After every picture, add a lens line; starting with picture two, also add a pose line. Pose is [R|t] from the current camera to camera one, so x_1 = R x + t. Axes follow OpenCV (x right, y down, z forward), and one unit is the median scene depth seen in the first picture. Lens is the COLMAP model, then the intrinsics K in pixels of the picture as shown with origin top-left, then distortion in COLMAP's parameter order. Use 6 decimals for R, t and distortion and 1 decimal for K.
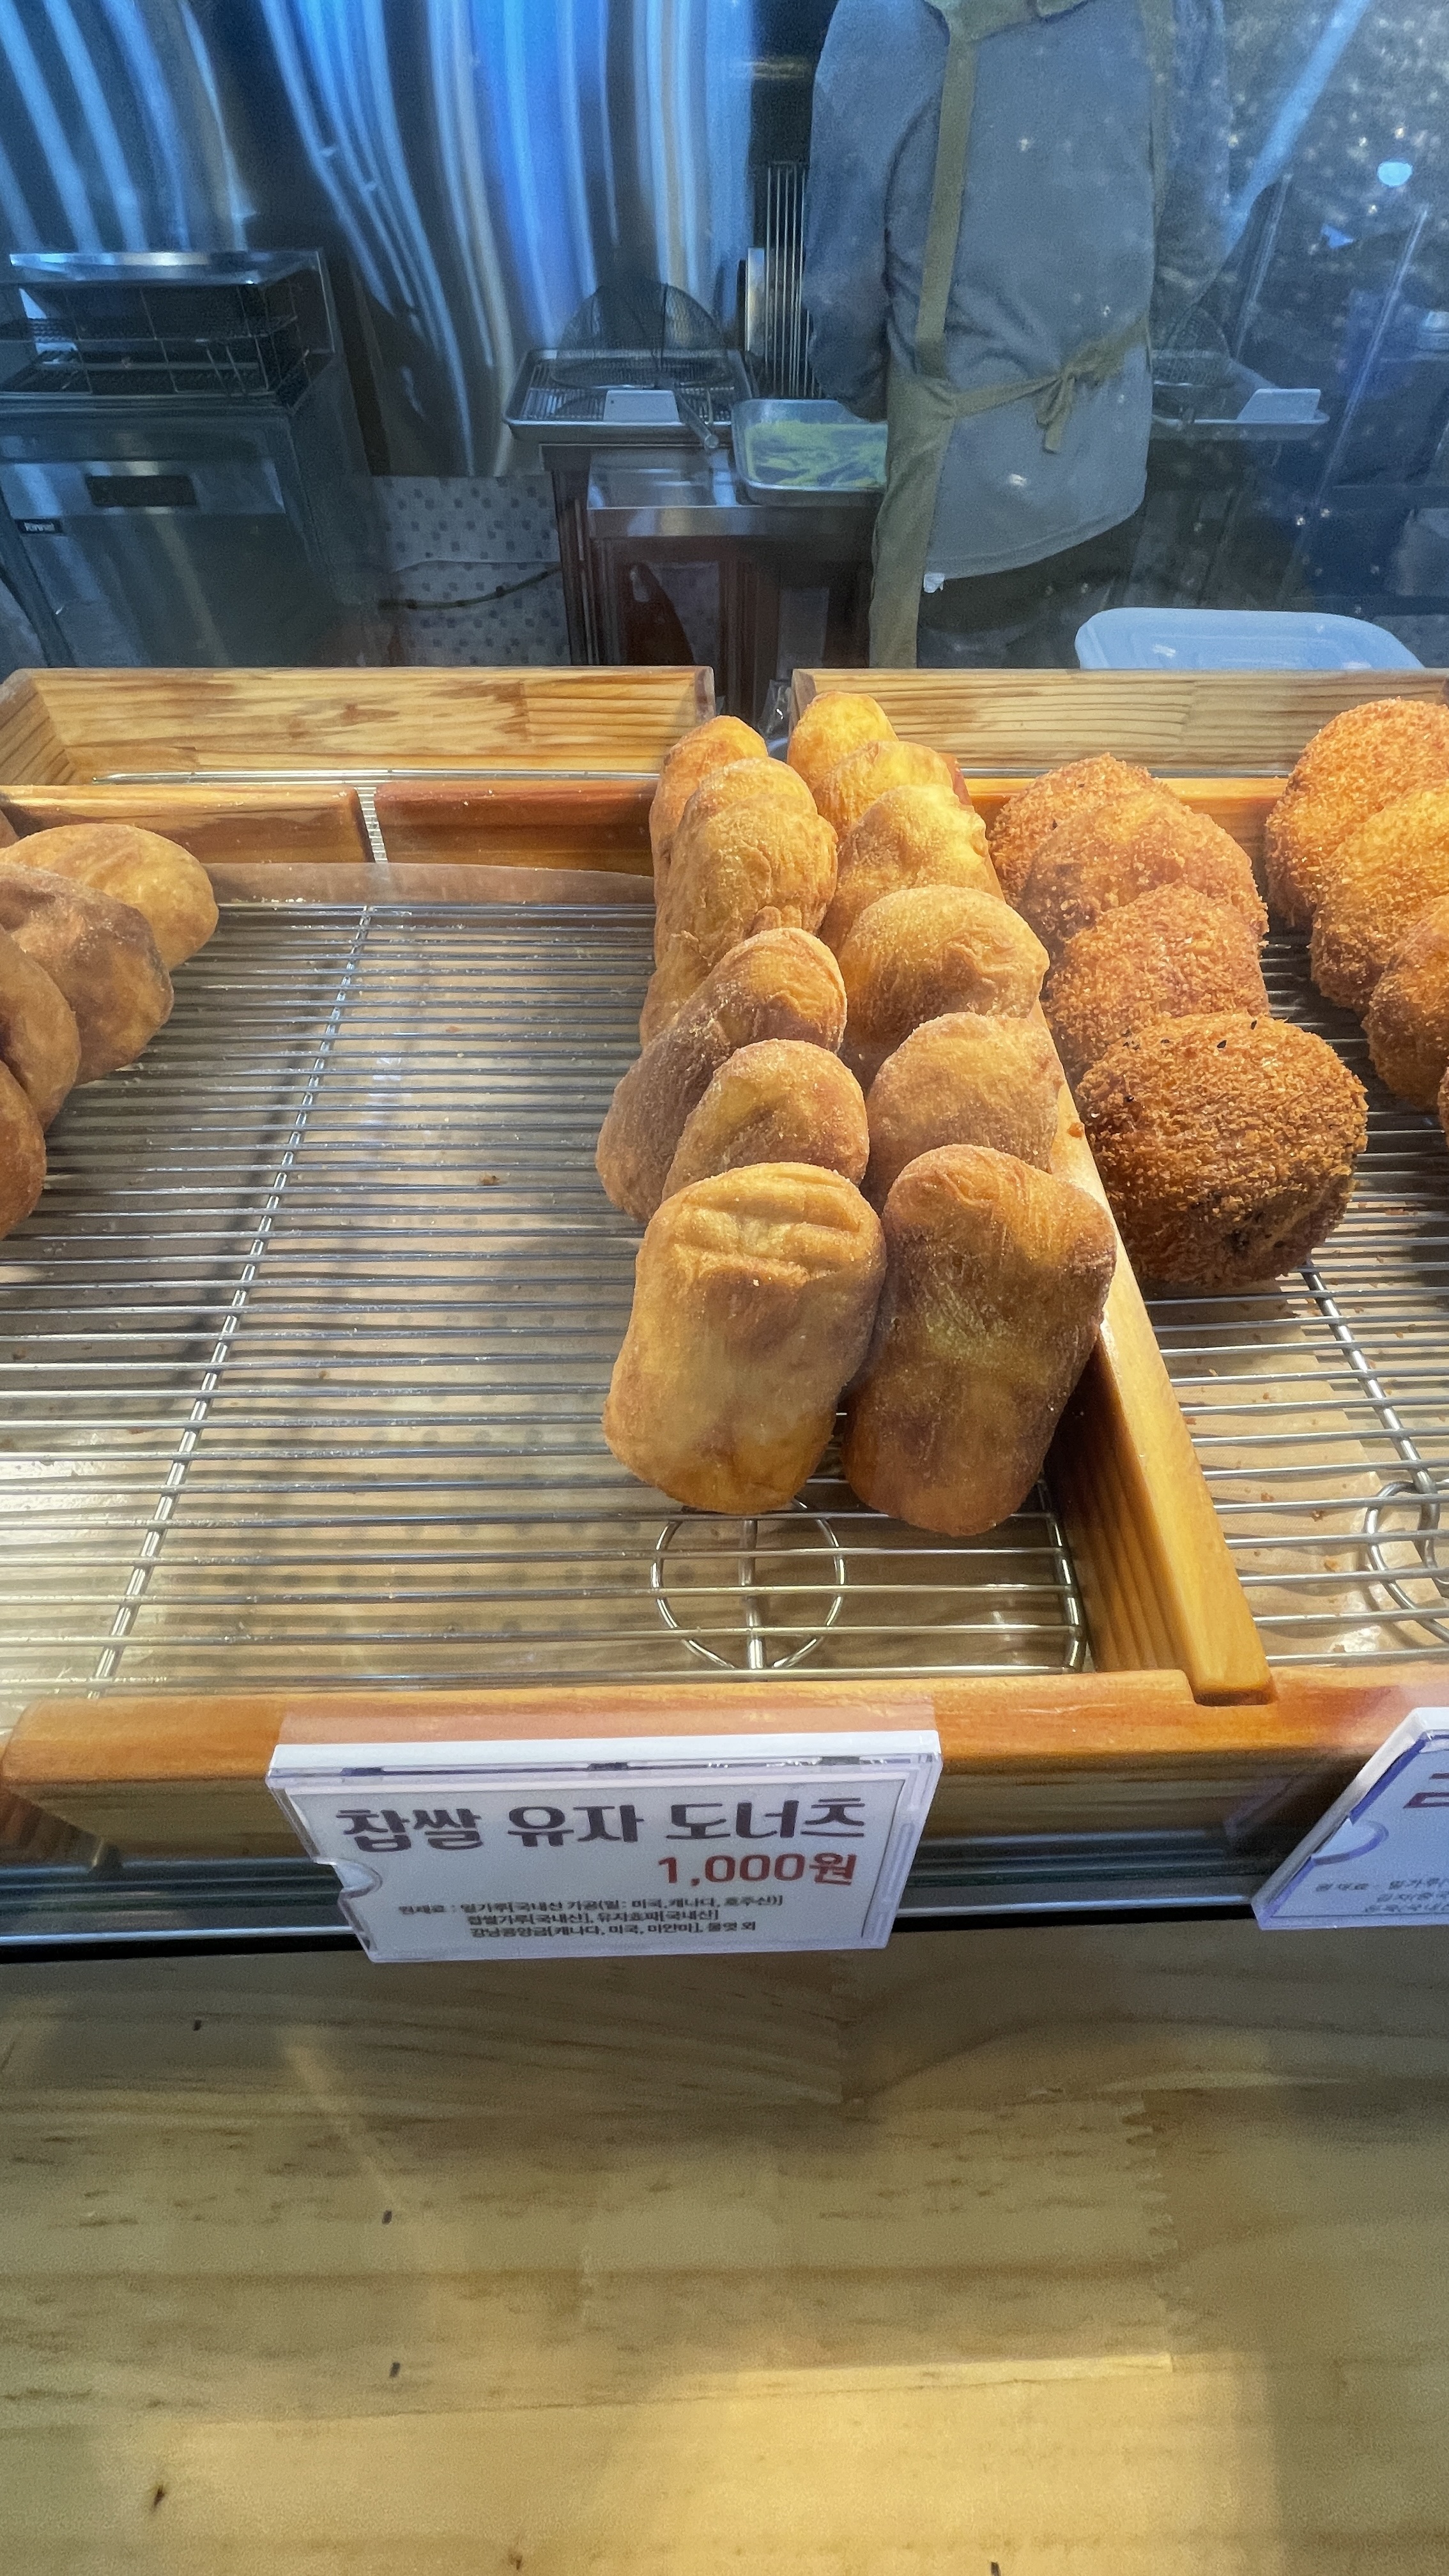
lens RADIAL K [[969.6, 0, 724.5], [0, 969.6, 1288.0], [0, 0, 1]] dist [-0.000846, -0.003755]
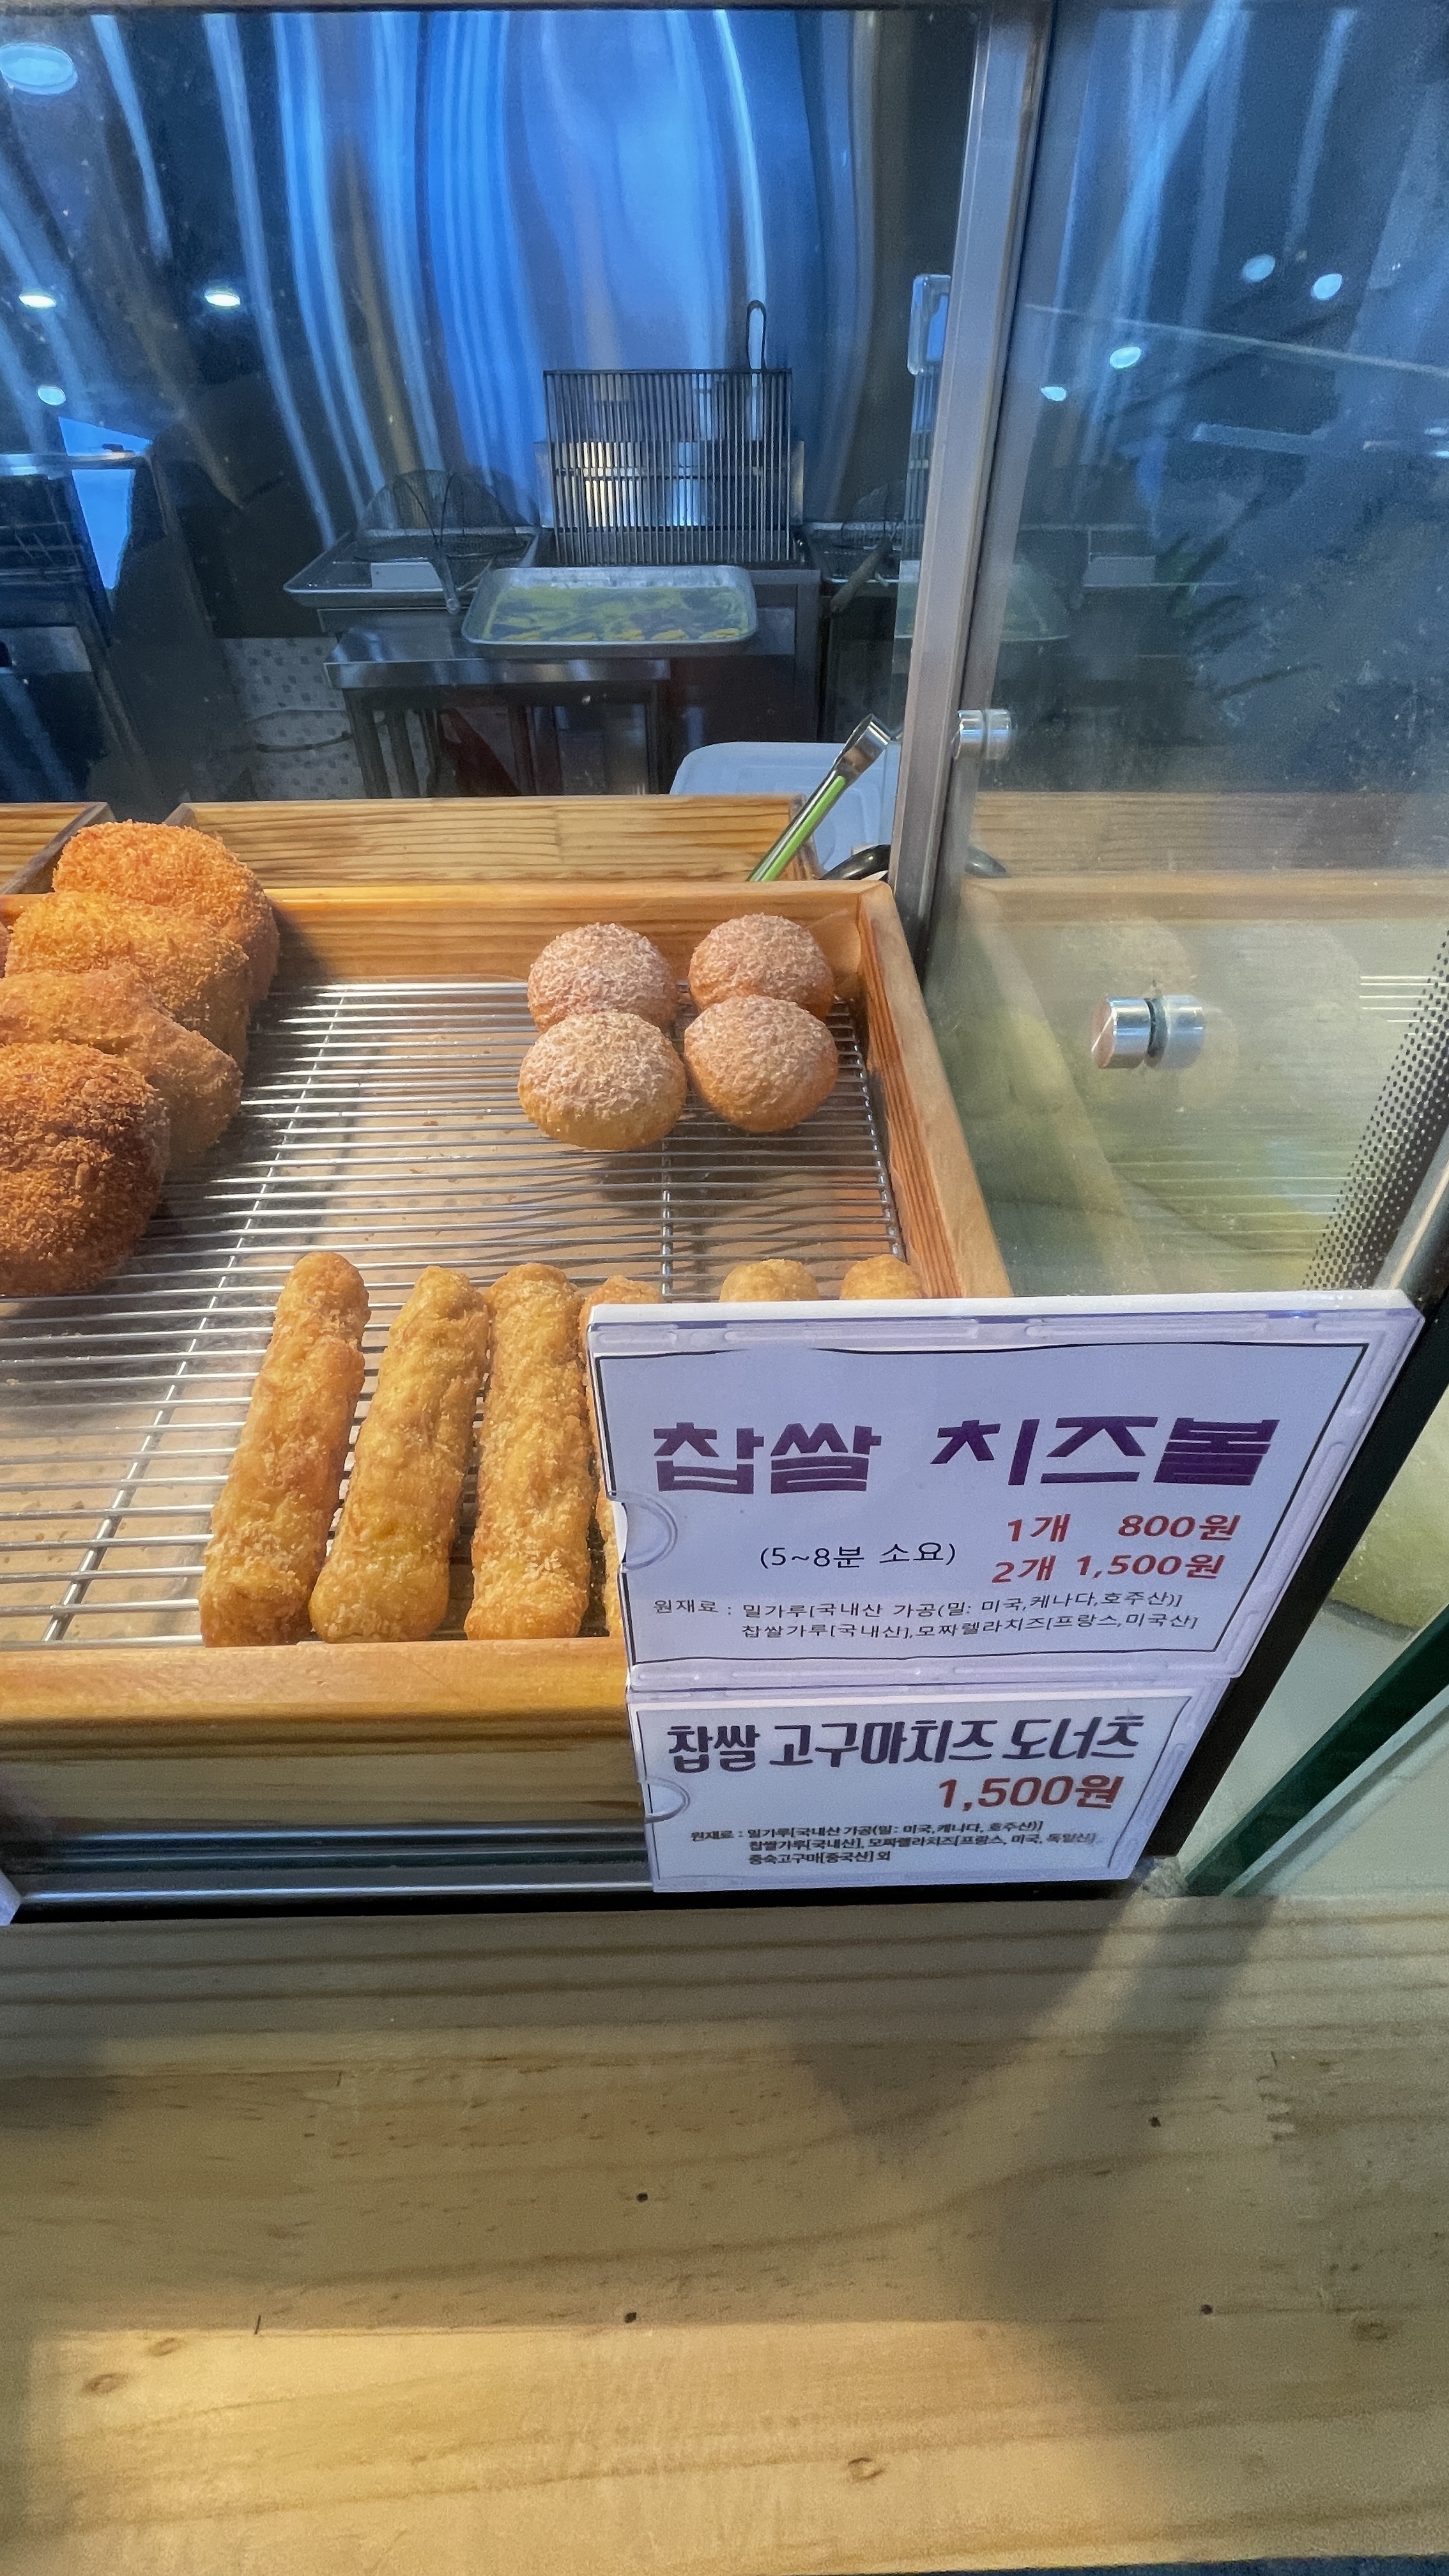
lens RADIAL K [[979.3, 0, 714.5], [0, 979.3, 1290.7], [0, 0, 1]] dist [-0.004252, -0.000299]
pose [[0.999848, -0.005946, -0.016367, 0.514077], [0.004220, 0.994614, -0.103563, 0.017214], [0.016895, 0.103478, 0.994488, -0.019742]]
